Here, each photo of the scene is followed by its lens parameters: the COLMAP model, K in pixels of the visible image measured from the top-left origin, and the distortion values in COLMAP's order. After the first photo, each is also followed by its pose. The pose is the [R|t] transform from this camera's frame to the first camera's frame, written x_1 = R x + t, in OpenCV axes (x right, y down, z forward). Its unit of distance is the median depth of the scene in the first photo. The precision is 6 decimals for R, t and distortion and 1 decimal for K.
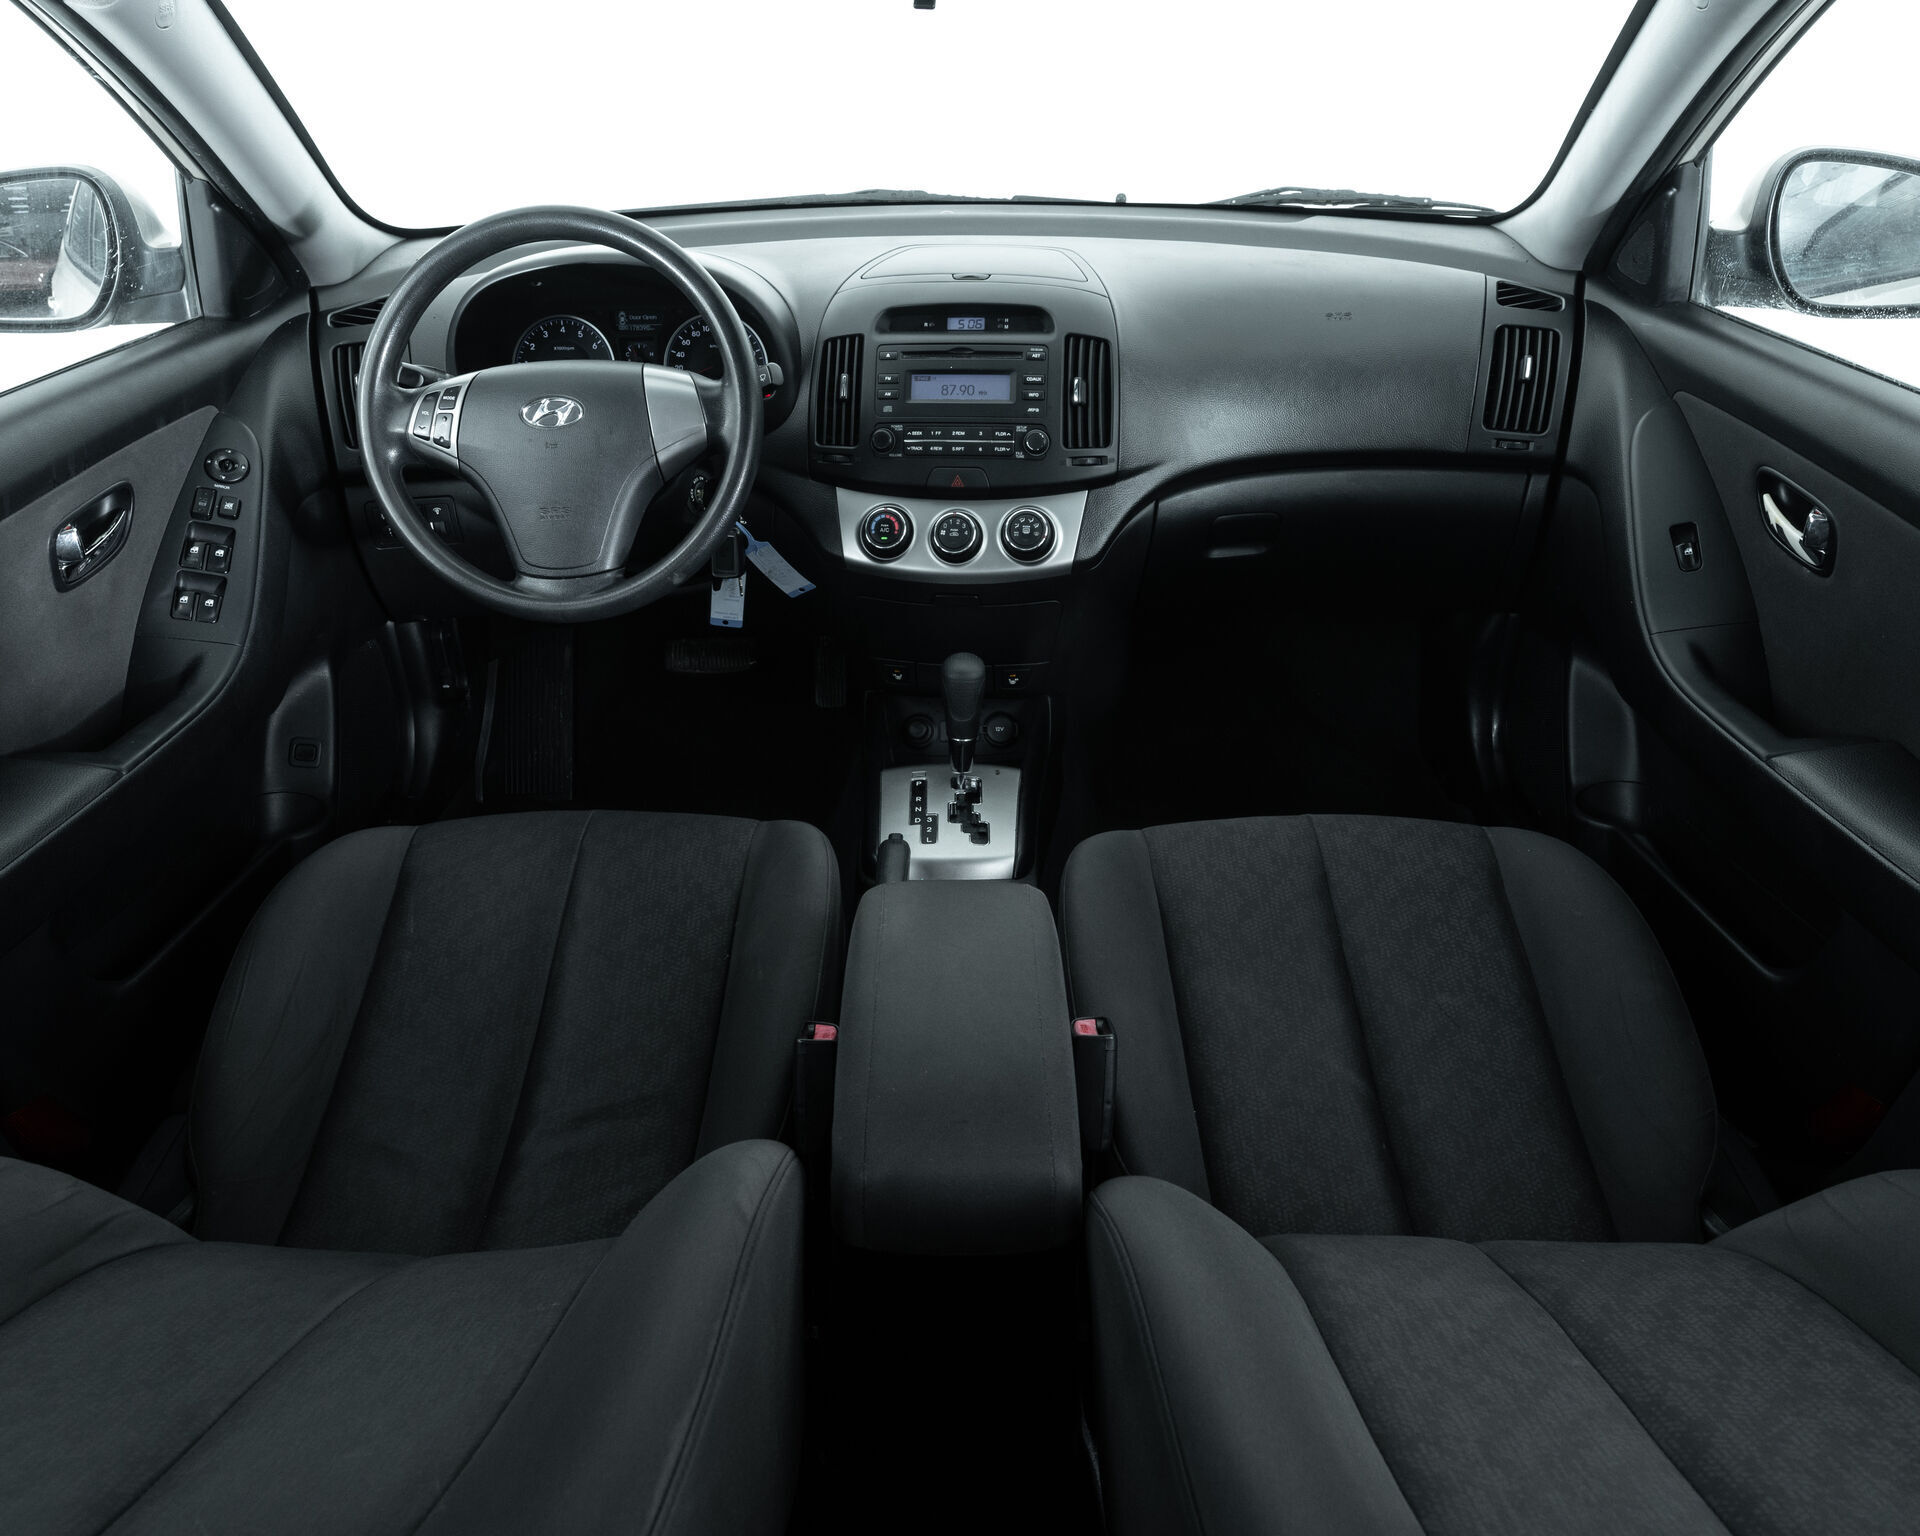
lens RADIAL K [[1336.2, 0, 960.0], [0, 1336.2, 768.0], [0, 0, 1]] dist [-0.019982, -0.004229]
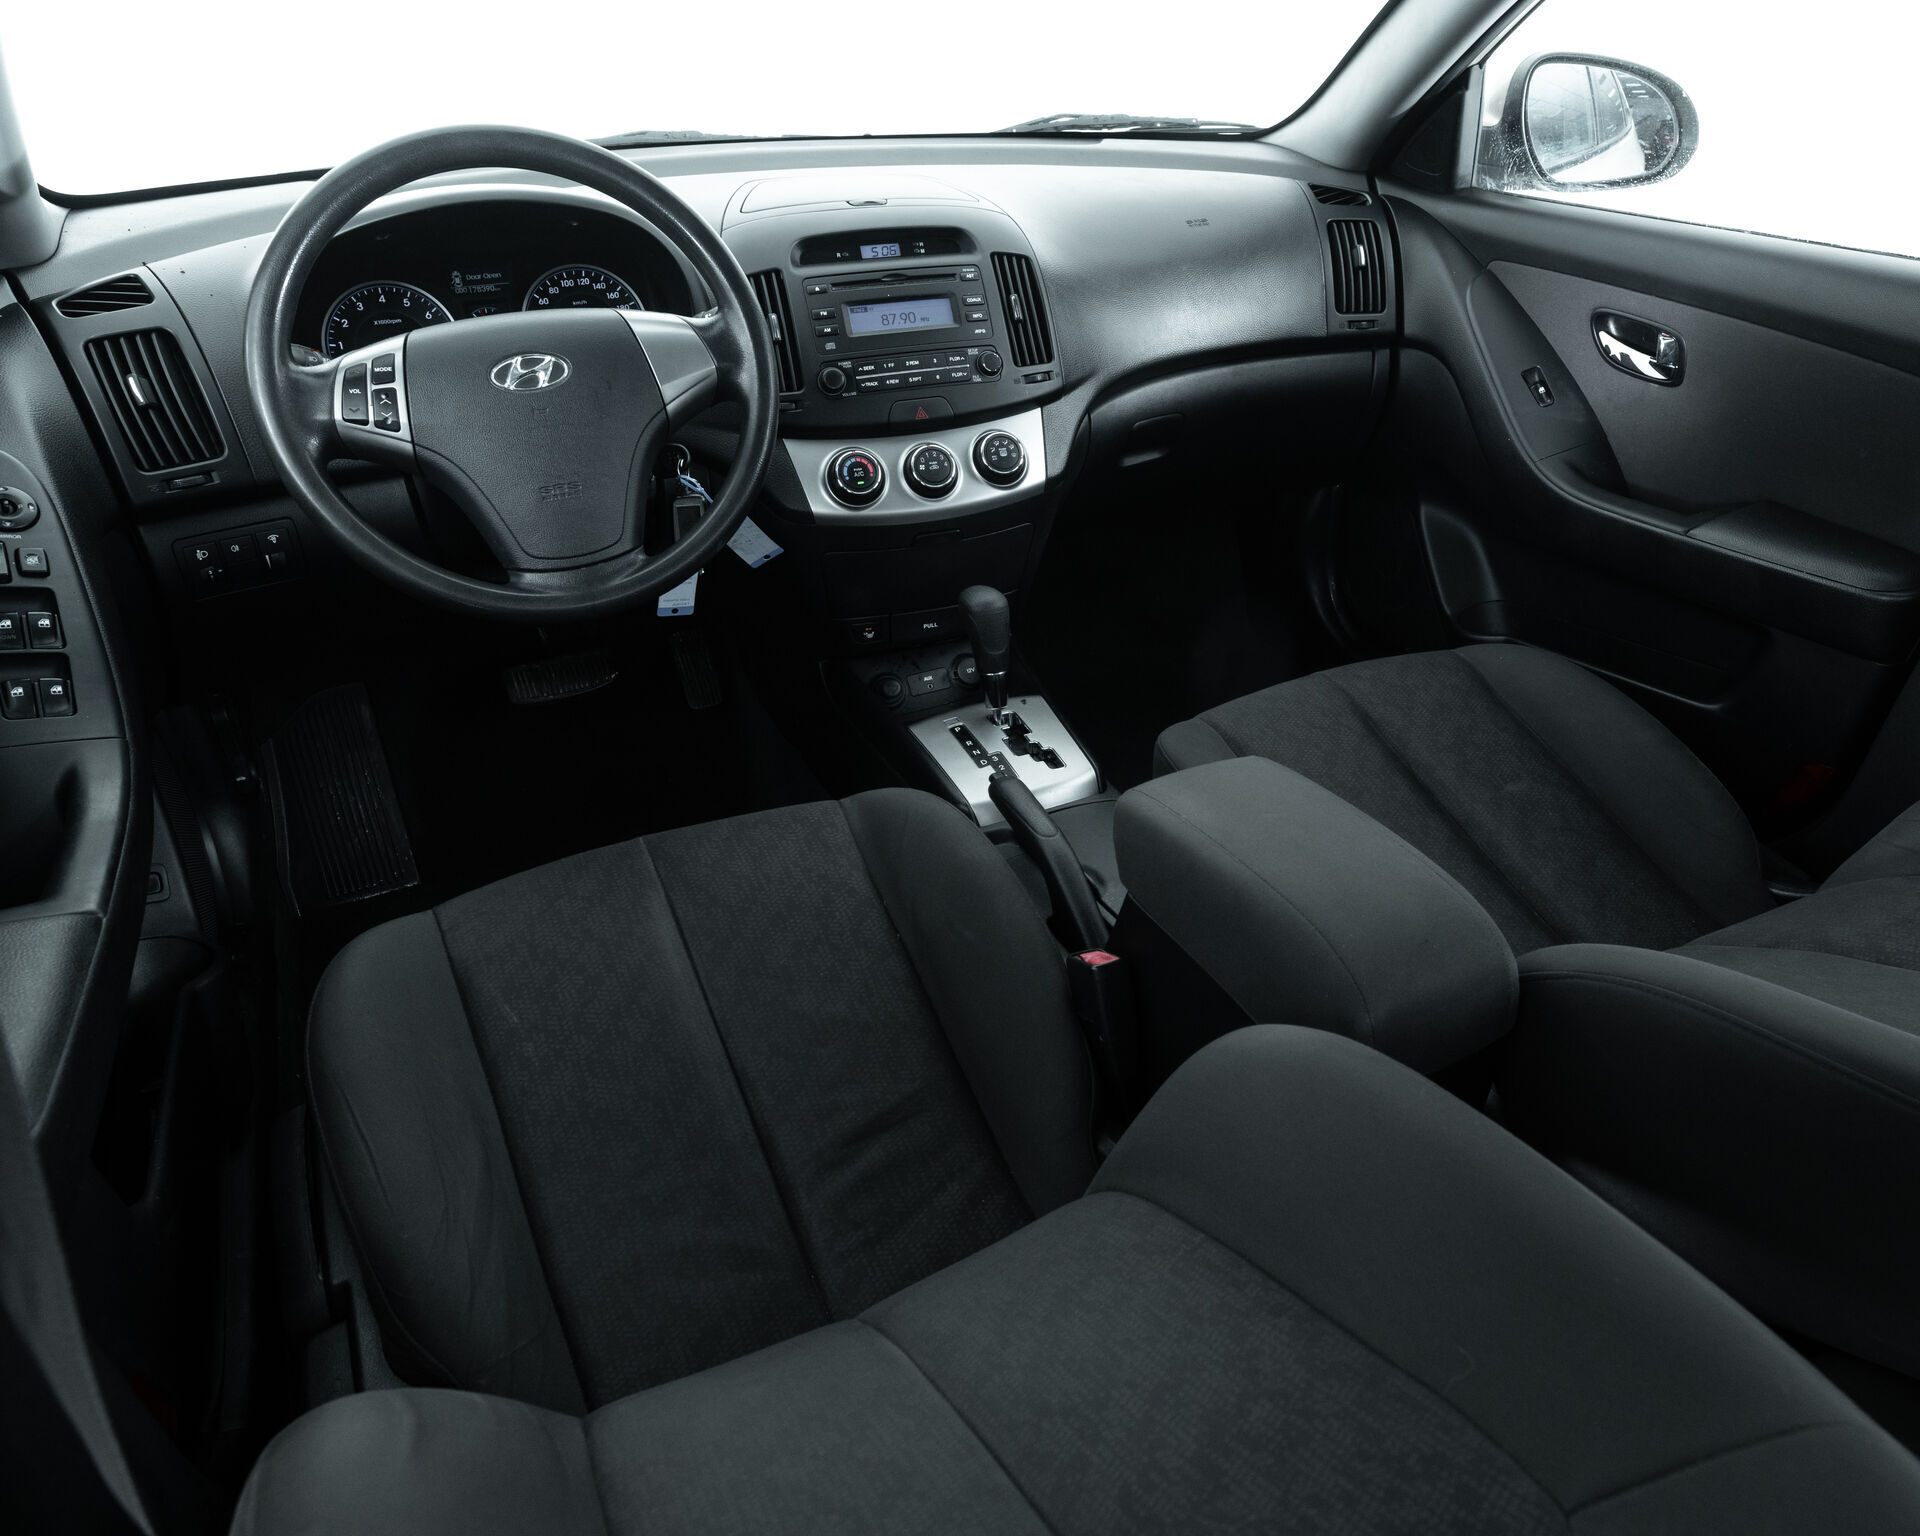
lens RADIAL K [[1346.2, 0, 1138.1], [0, 1346.2, 772.9], [0, 0, 1]] dist [-0.023815, -0.002686]
pose [[0.868055, -0.235333, 0.437149, -0.350266], [0.231663, 0.970781, 0.062588, 0.011426], [-0.439105, 0.046942, 0.897209, 0.080501]]
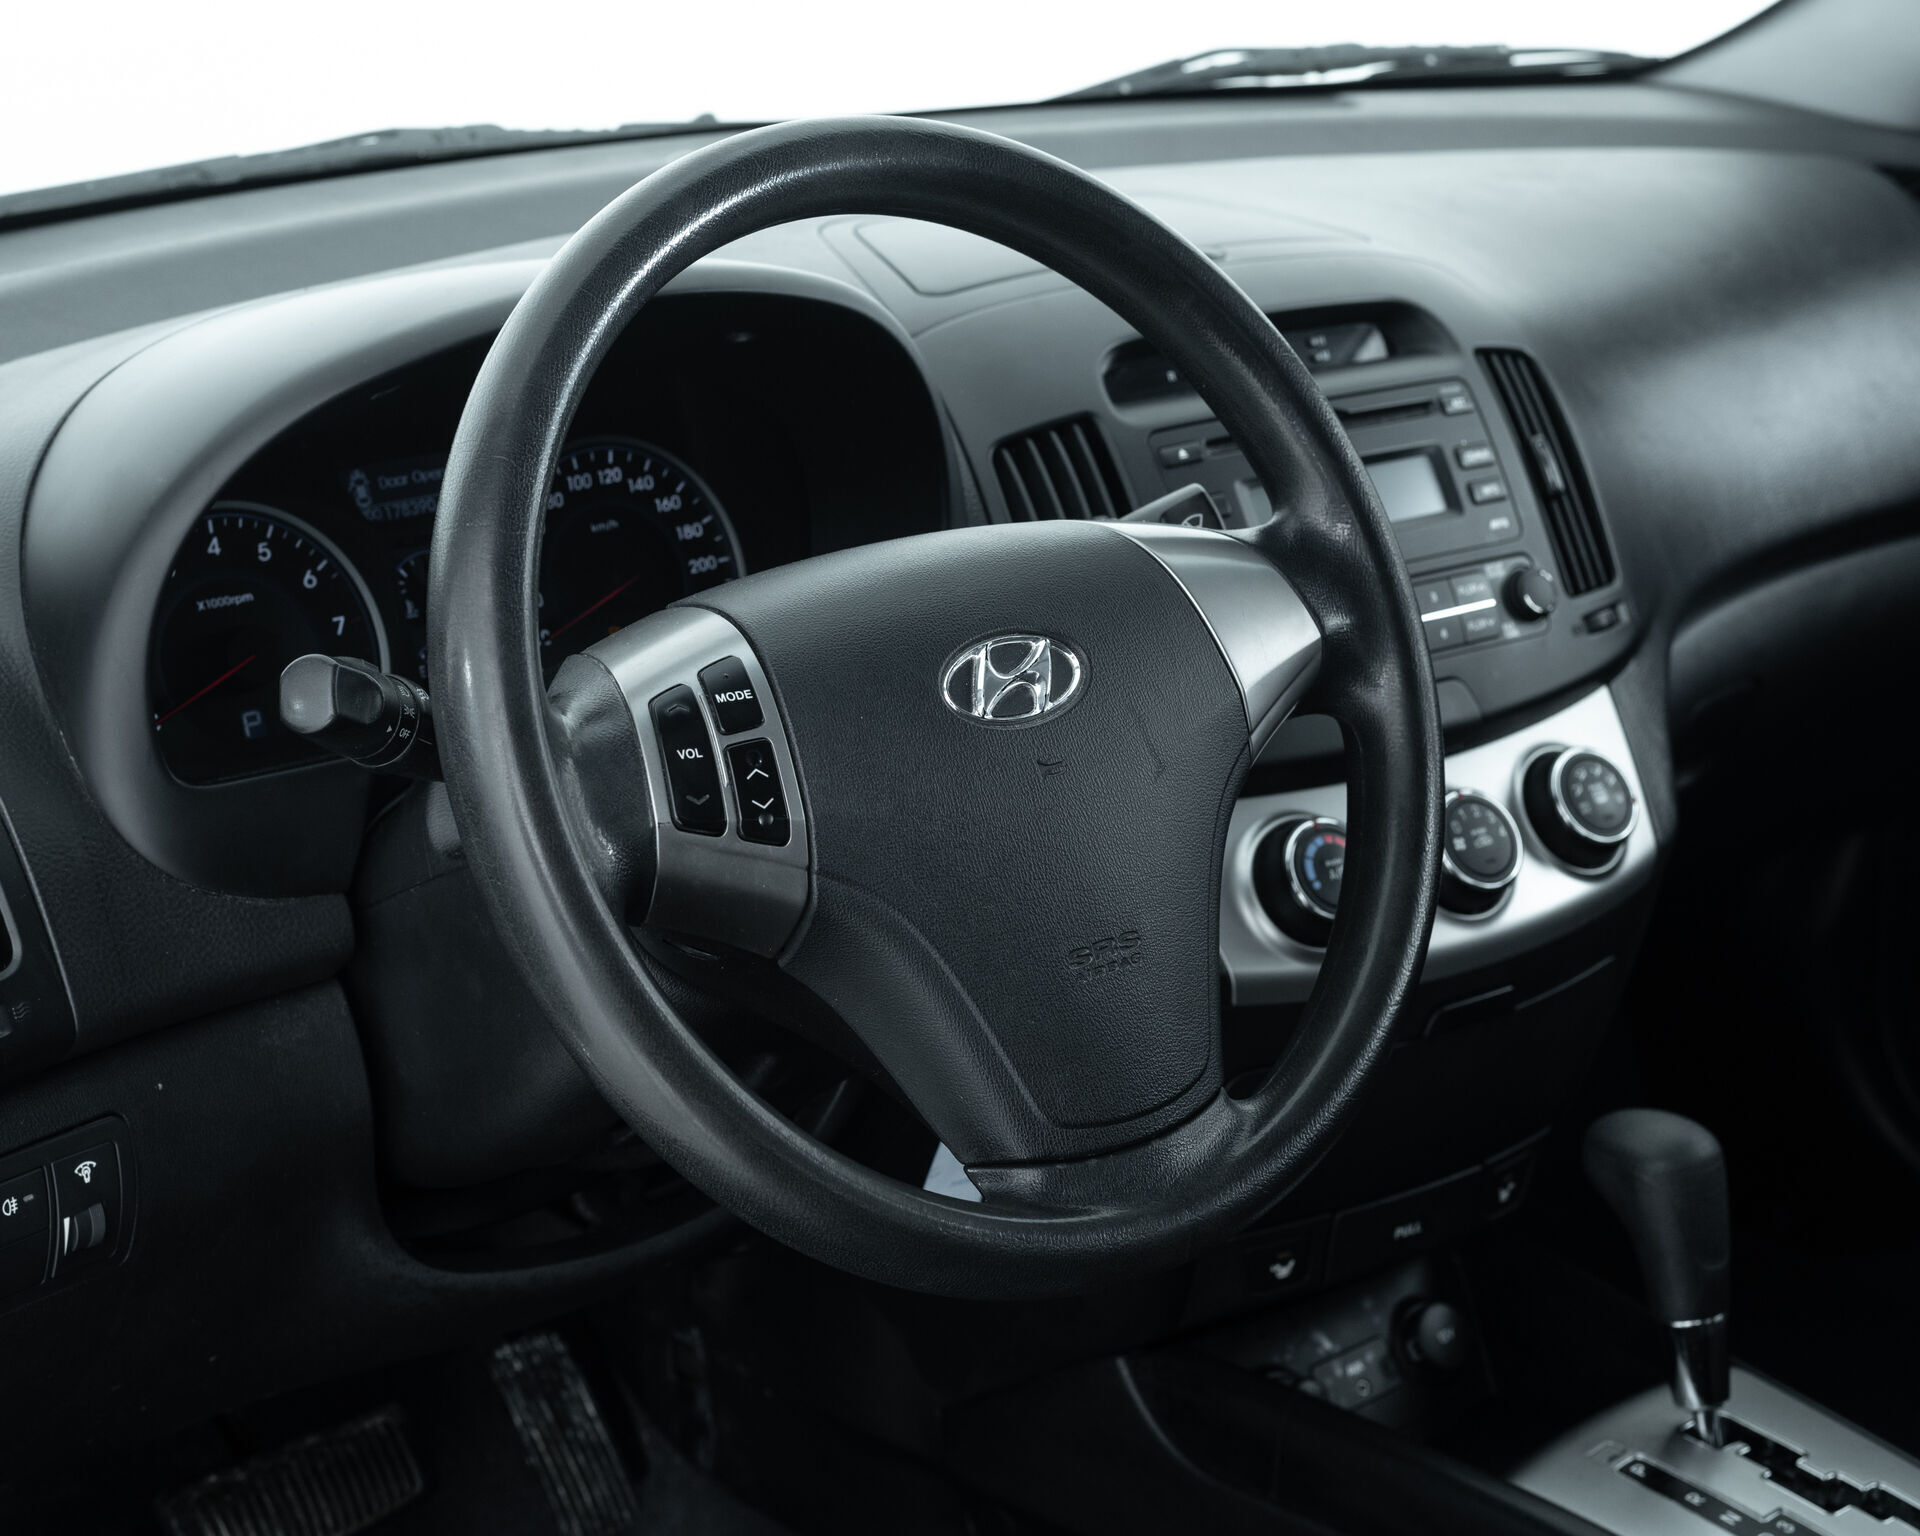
lens RADIAL K [[3479.8, 0, 992.8], [0, 3479.8, 771.1], [0, 0, 1]] dist [0.003035, -0.056480]
pose [[0.735599, -0.194473, 0.648902, -0.783890], [0.348094, 0.930280, -0.115801, -0.124957], [-0.581140, 0.311062, 0.752008, 0.294492]]
